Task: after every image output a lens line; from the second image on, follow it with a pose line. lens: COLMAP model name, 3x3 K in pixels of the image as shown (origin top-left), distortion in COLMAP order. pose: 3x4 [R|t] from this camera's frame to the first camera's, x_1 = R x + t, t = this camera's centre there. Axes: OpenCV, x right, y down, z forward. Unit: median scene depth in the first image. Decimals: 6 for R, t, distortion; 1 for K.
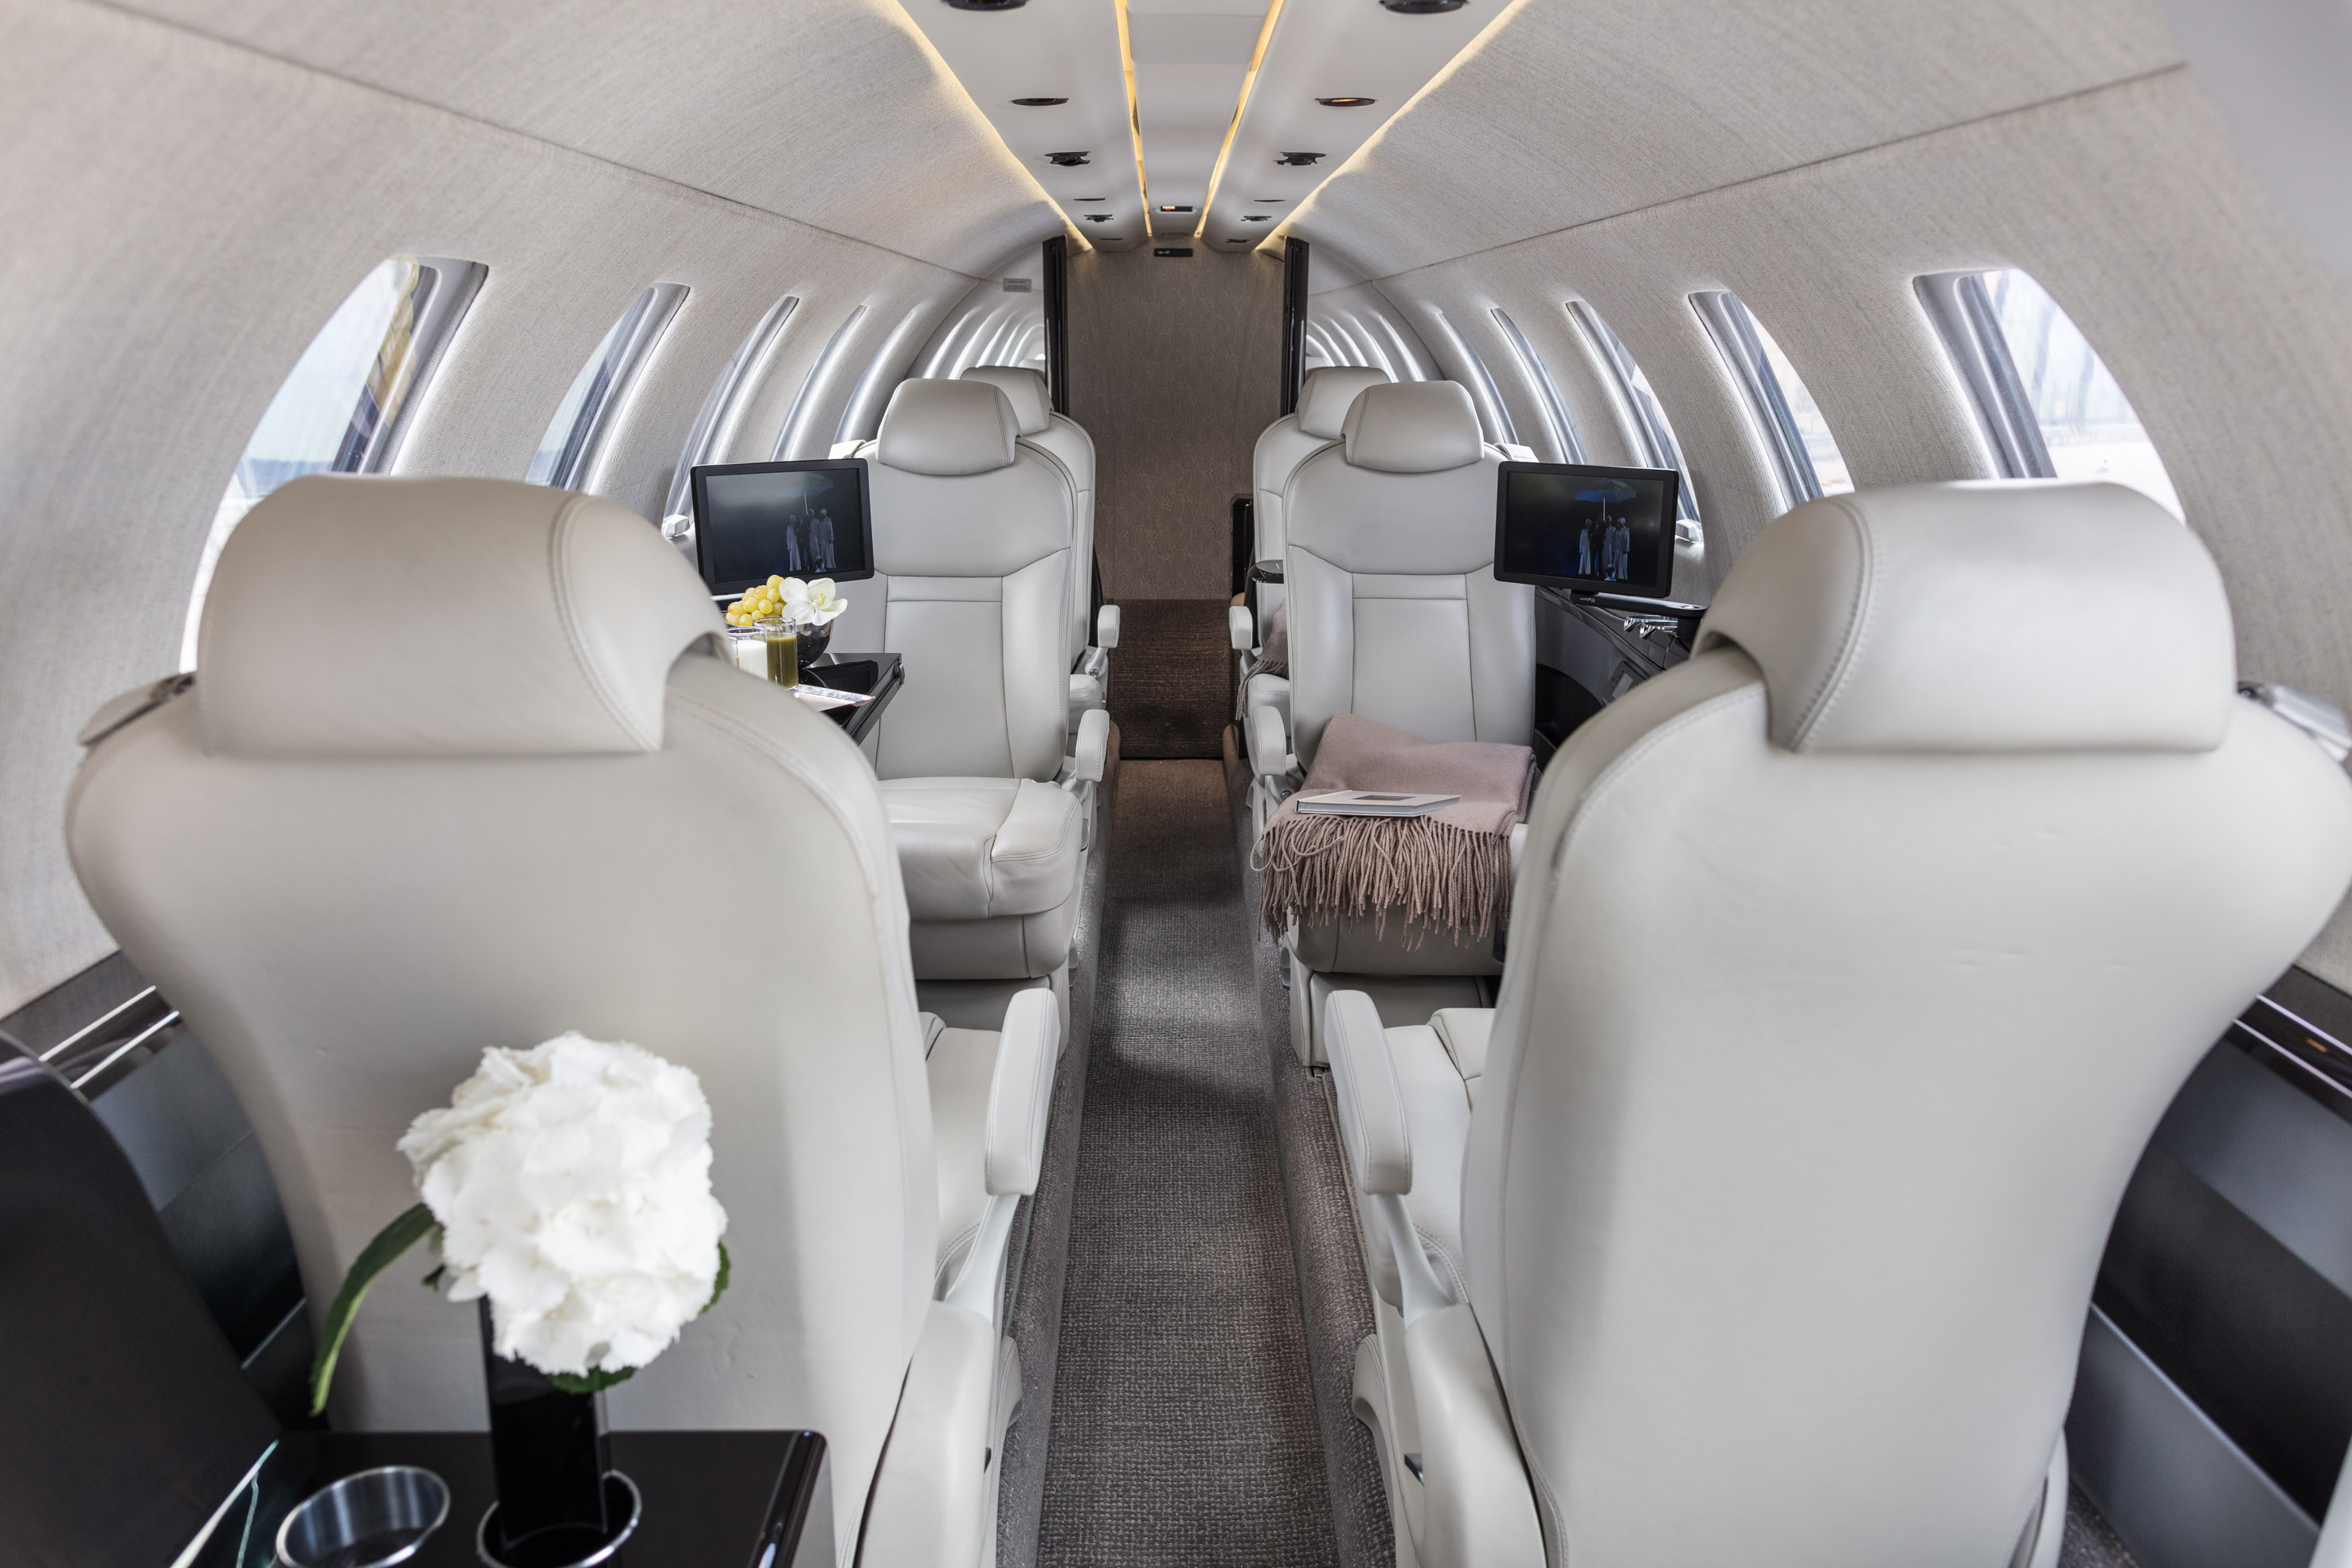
lens RADIAL K [[1638.8, 0, 1171.4], [0, 1638.8, 775.5], [0, 0, 1]] dist [0.004129, -0.000137]
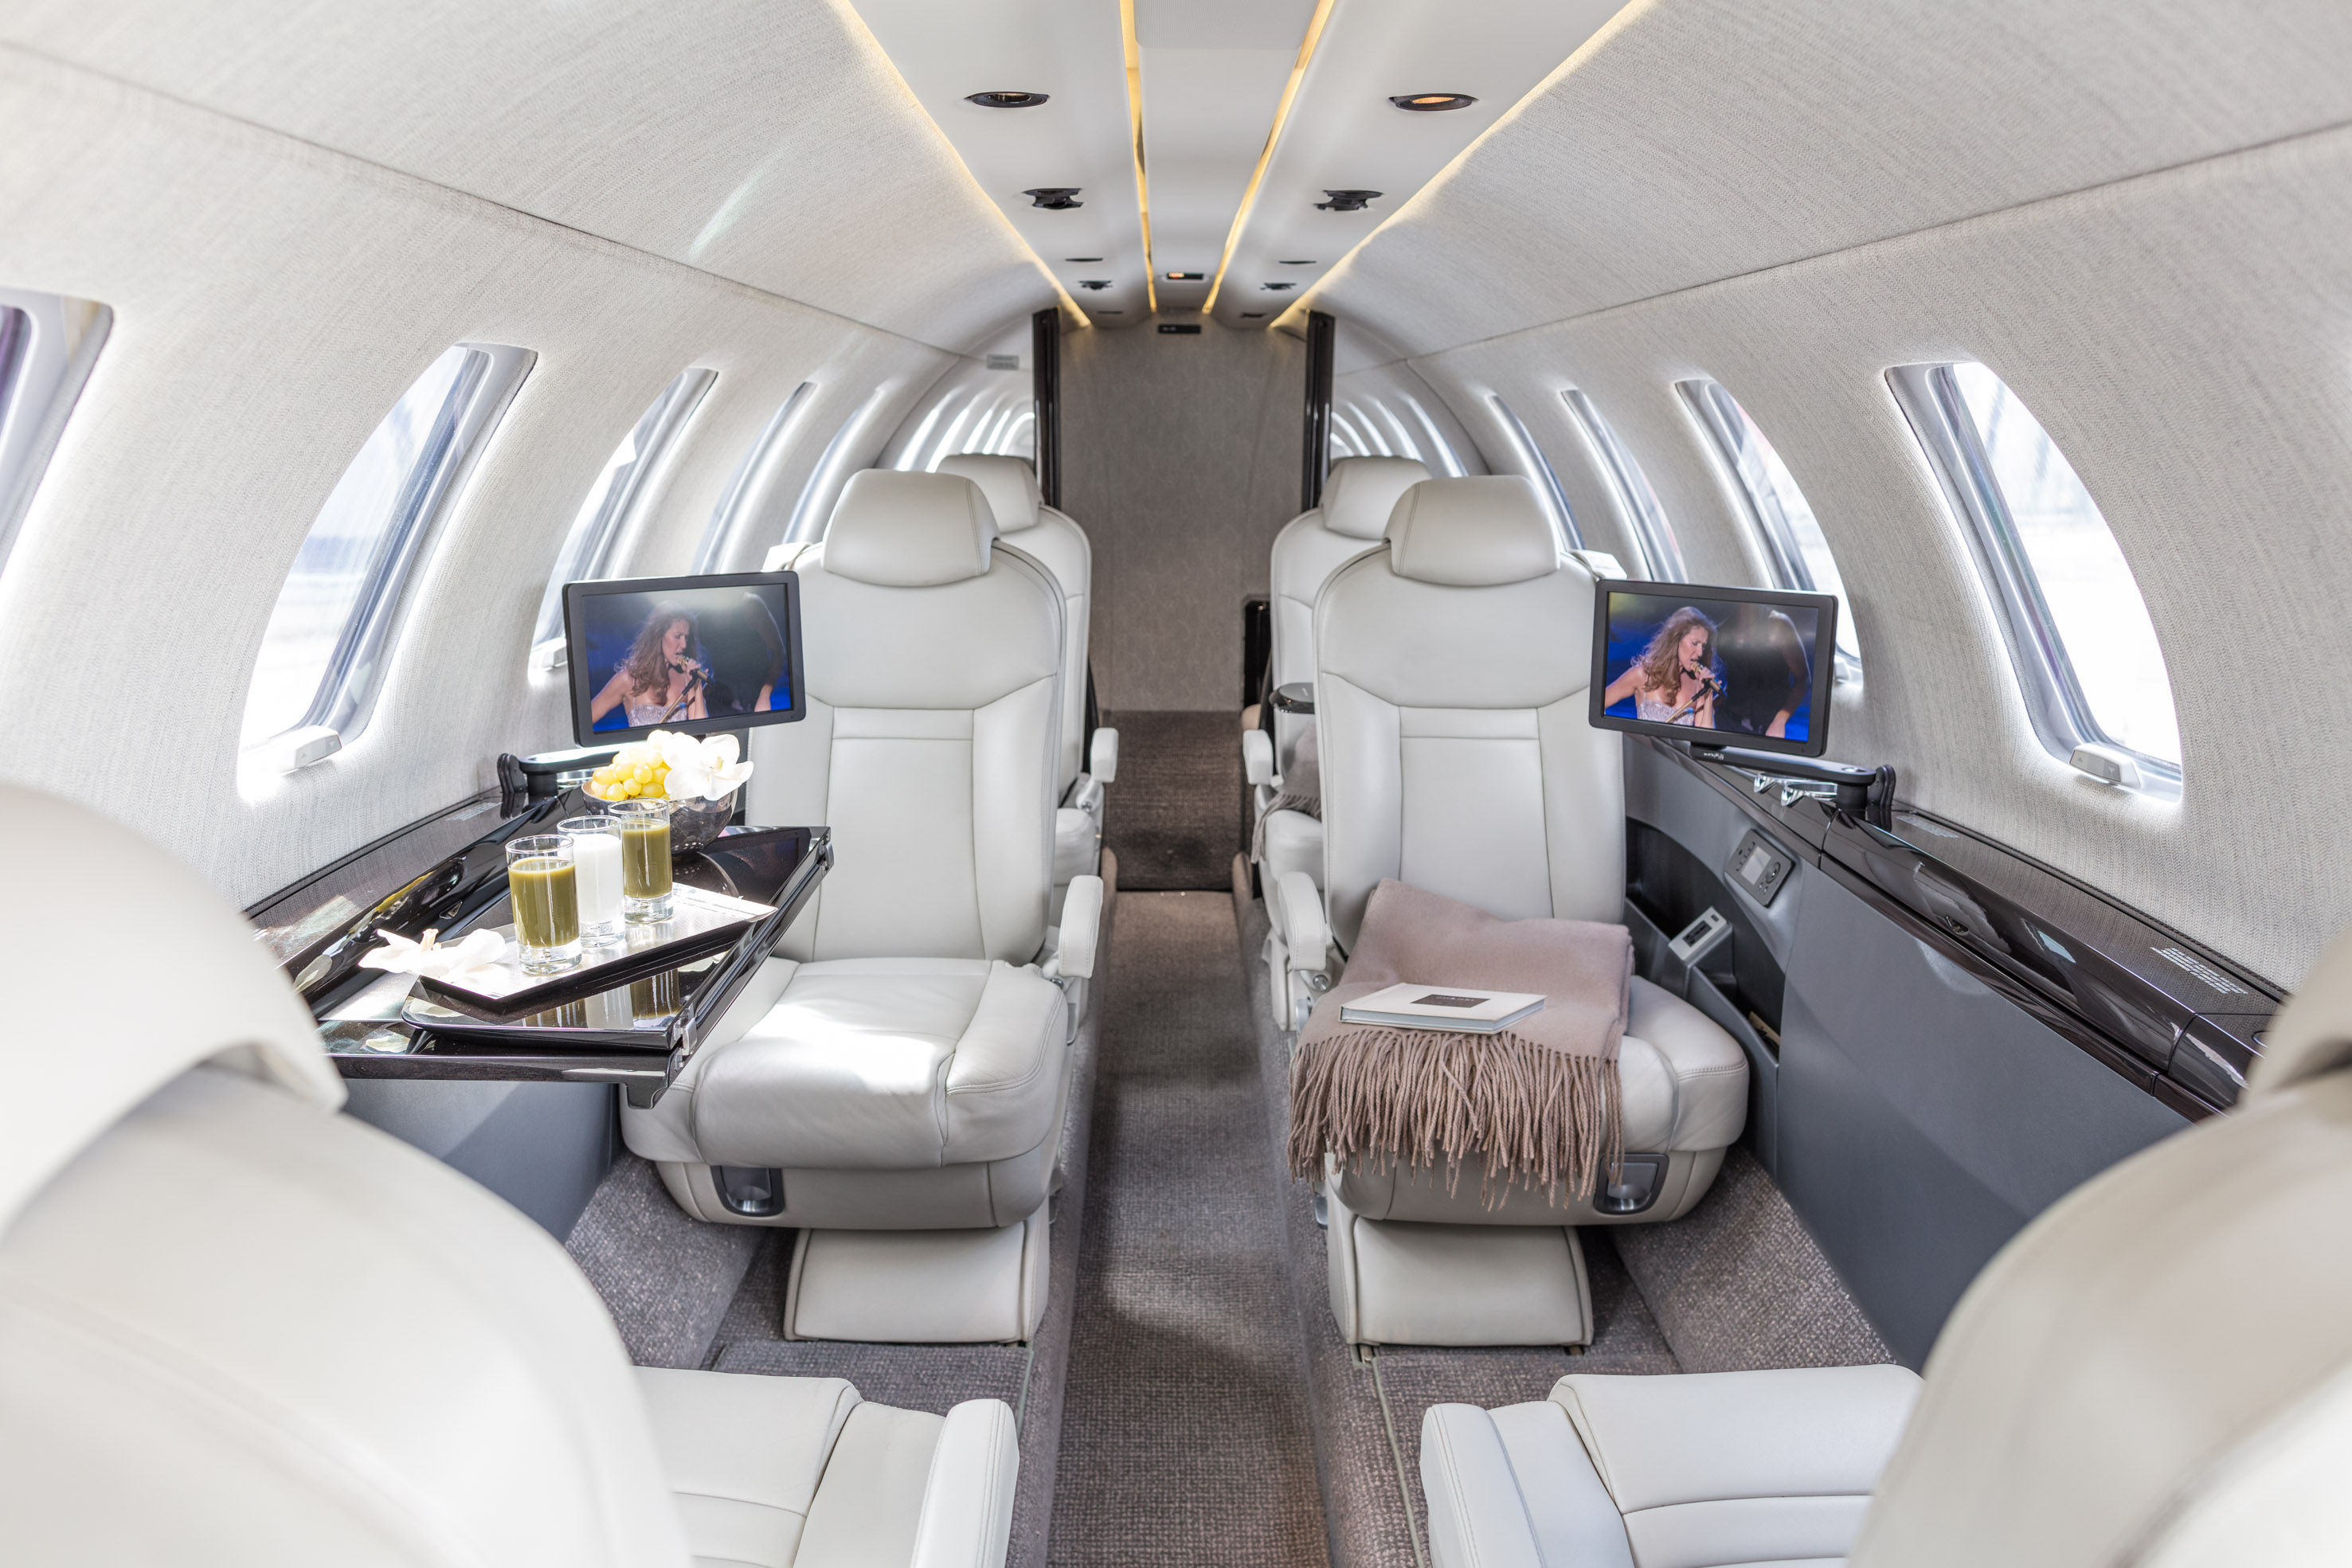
lens RADIAL K [[1646.0, 0, 1168.9], [0, 1646.0, 771.4], [0, 0, 1]] dist [-0.003499, -0.001379]
pose [[0.999986, 0.005182, -0.000393, -0.005082], [-0.005196, 0.998630, -0.052069, -0.048689], [0.000122, 0.052070, 0.998643, 0.182883]]
